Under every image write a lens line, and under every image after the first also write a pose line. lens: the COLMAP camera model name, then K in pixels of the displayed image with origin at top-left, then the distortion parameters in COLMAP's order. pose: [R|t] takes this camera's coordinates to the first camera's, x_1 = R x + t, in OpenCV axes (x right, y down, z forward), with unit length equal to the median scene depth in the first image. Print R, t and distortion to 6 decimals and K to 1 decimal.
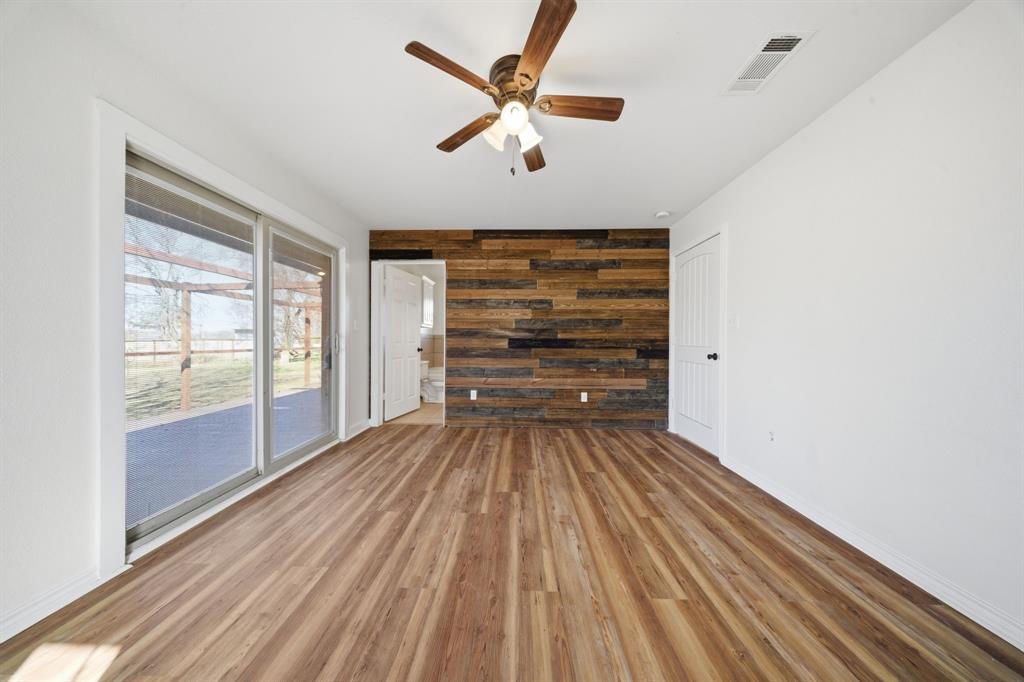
lens RADIAL K [[304.5, 0, 512.8], [0, 304.5, 336.6], [0, 0, 1]] dist [0.000044, -0.001005]
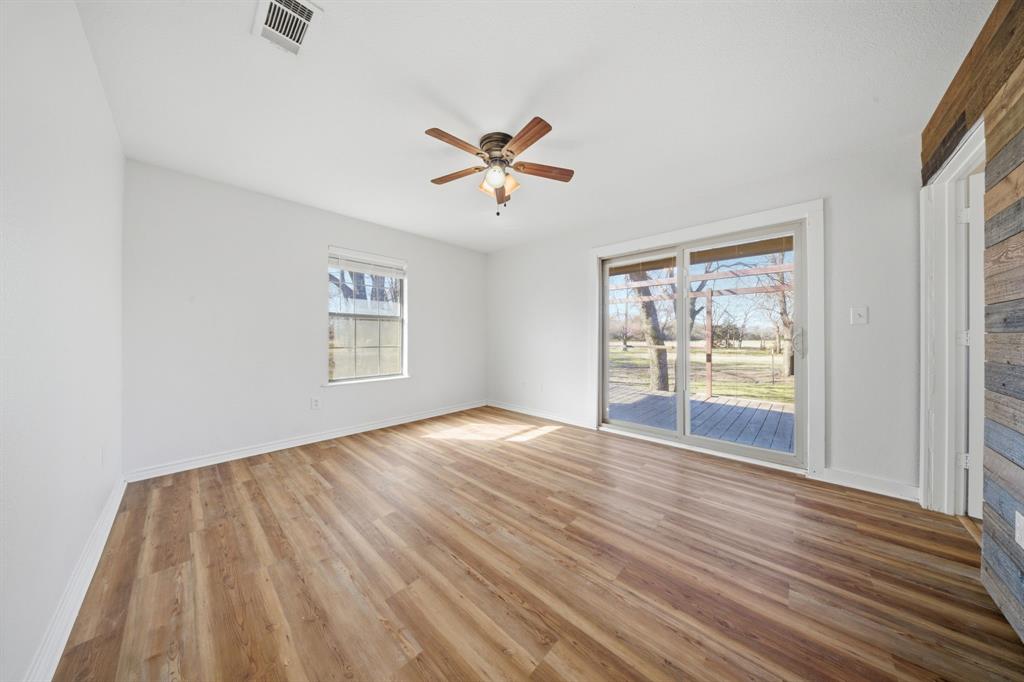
lens RADIAL K [[304.5, 0, 519.4], [0, 304.5, 339.4], [0, 0, 1]] dist [0.000044, -0.001005]
pose [[-0.651084, 0.004259, -0.758993, 0.796114], [0.002208, 0.999991, 0.003718, 0.004097], [0.759002, 0.000745, -0.651088, 1.620552]]
